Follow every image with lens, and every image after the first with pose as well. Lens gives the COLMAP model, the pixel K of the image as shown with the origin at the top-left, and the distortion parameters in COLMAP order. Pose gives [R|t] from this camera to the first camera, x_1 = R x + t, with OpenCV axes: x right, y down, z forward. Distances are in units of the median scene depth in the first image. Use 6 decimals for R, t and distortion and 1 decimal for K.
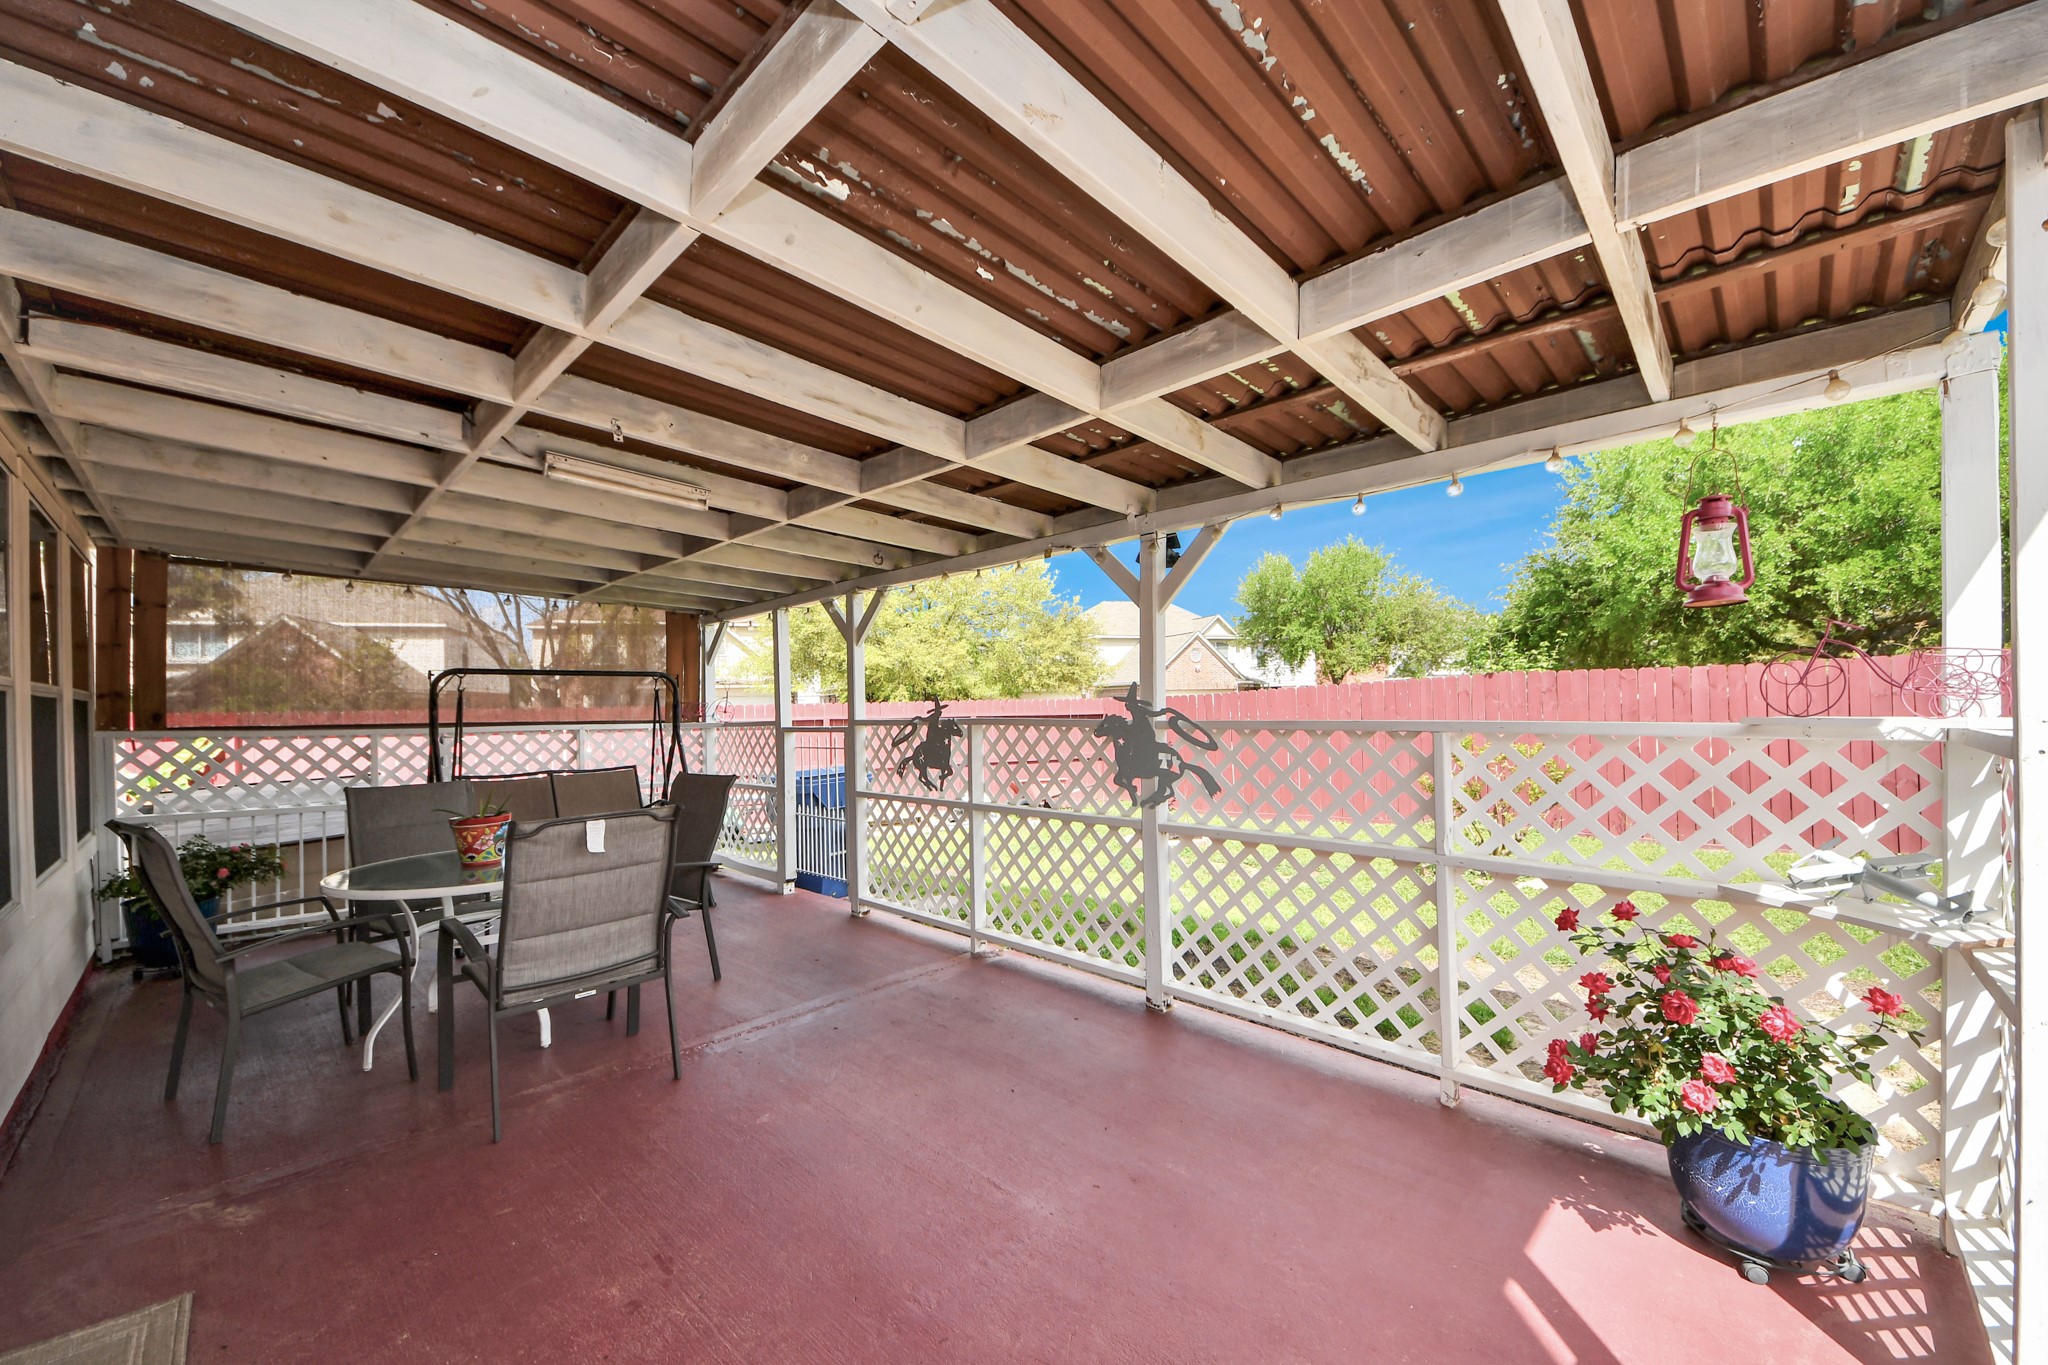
lens RADIAL K [[782.7, 0, 1024.0], [0, 782.7, 682.5], [0, 0, 1]] dist [0.000295, -0.007947]
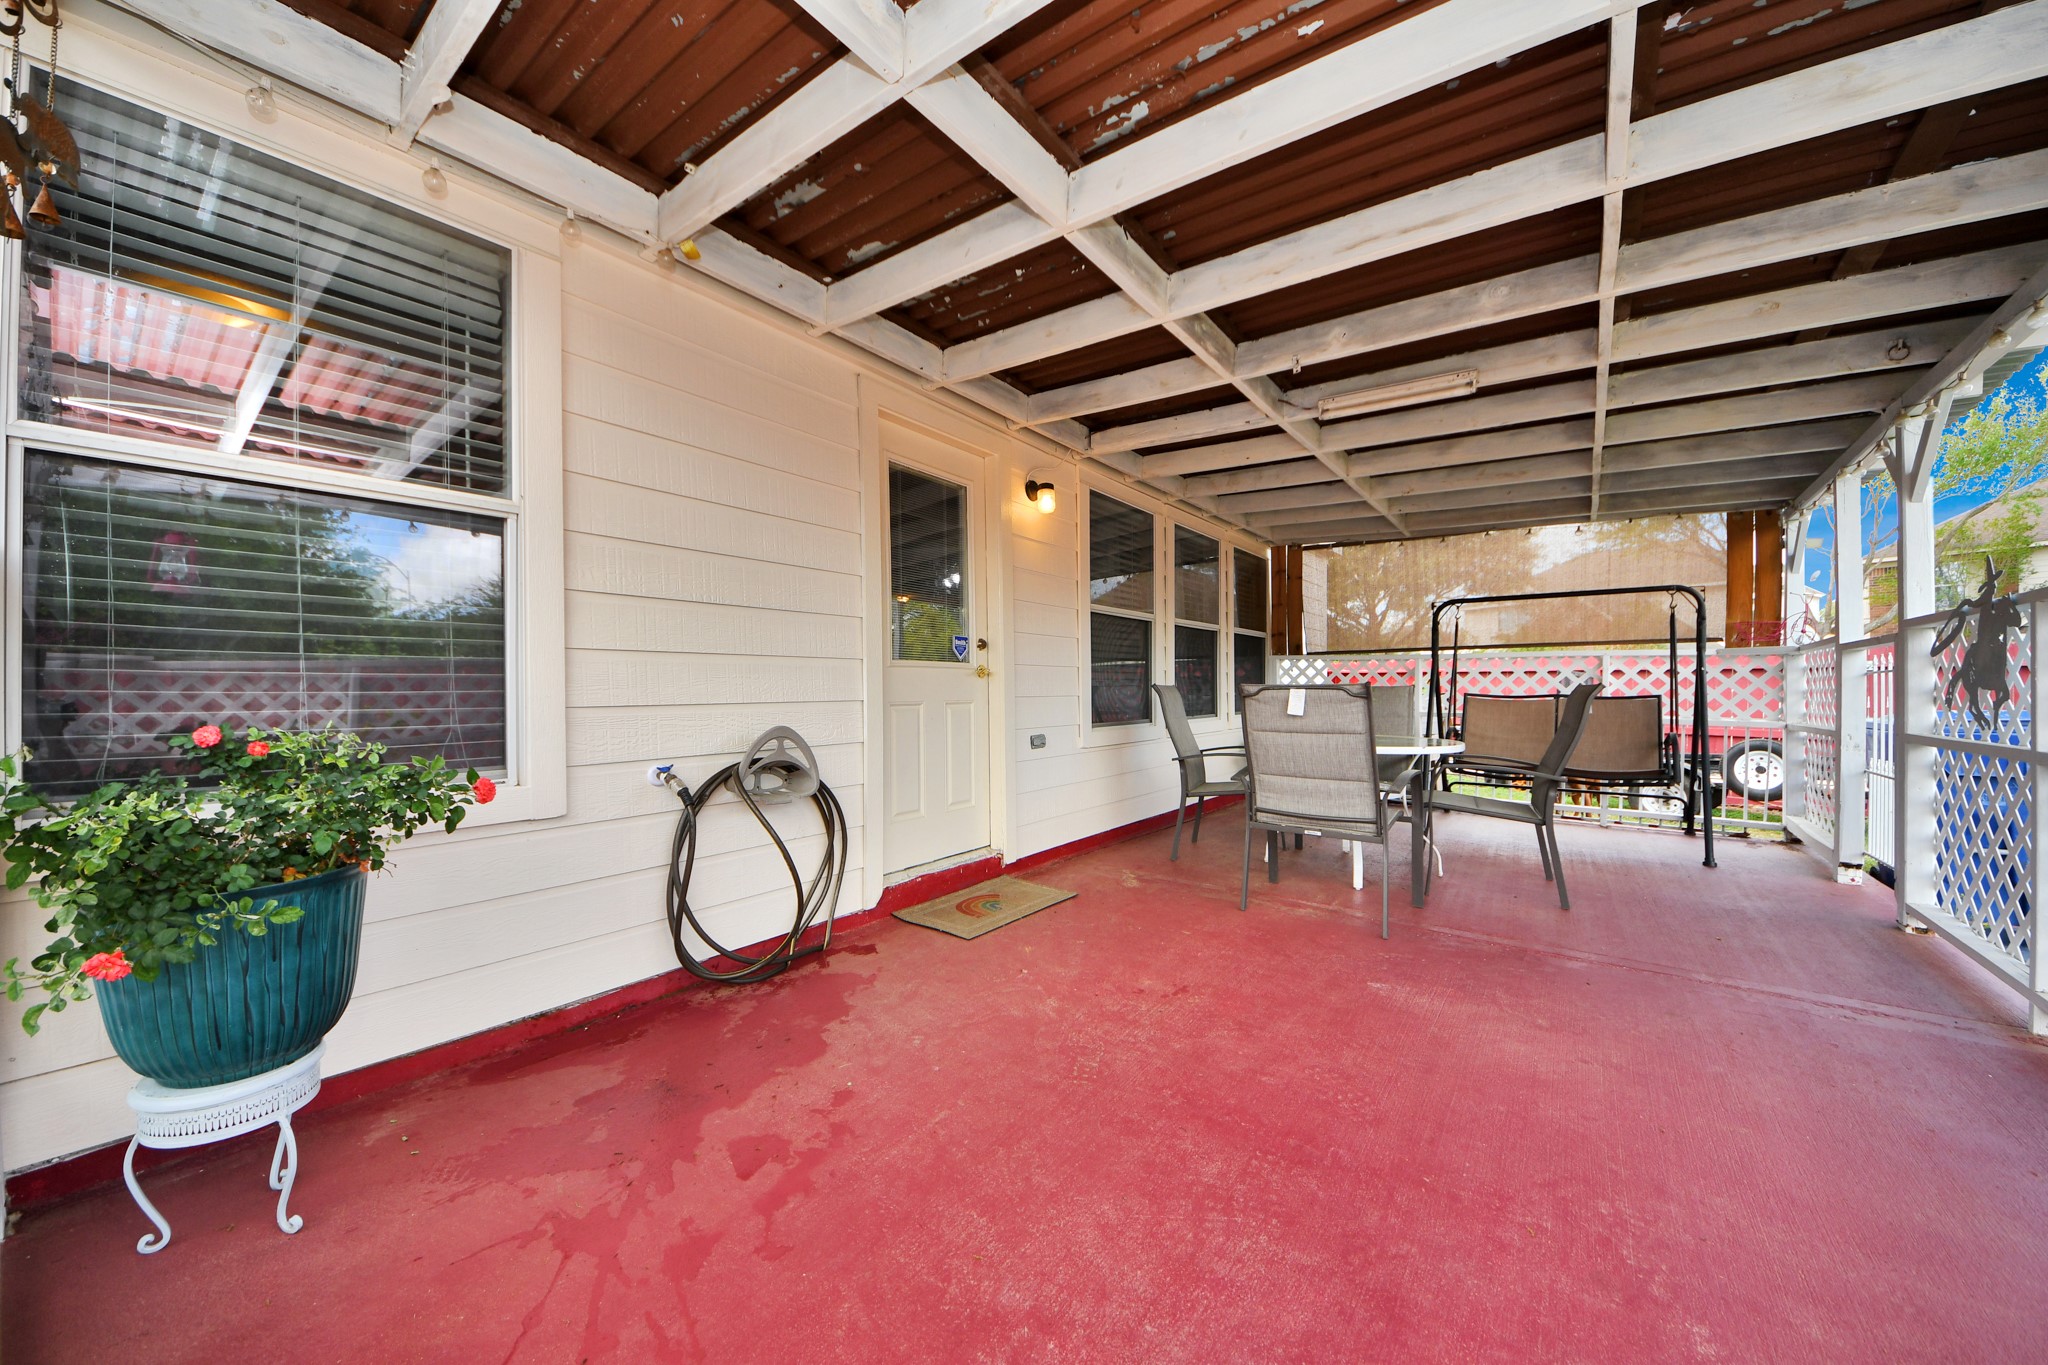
lens RADIAL K [[725.8, 0, 1024.0], [0, 725.8, 682.5], [0, 0, 1]] dist [0.000317, 0.000109]
pose [[0.118423, 0.016357, -0.992829, 0.533984], [0.023317, 0.999543, 0.019249, 0.130613], [0.992689, -0.025429, 0.117987, 0.426893]]
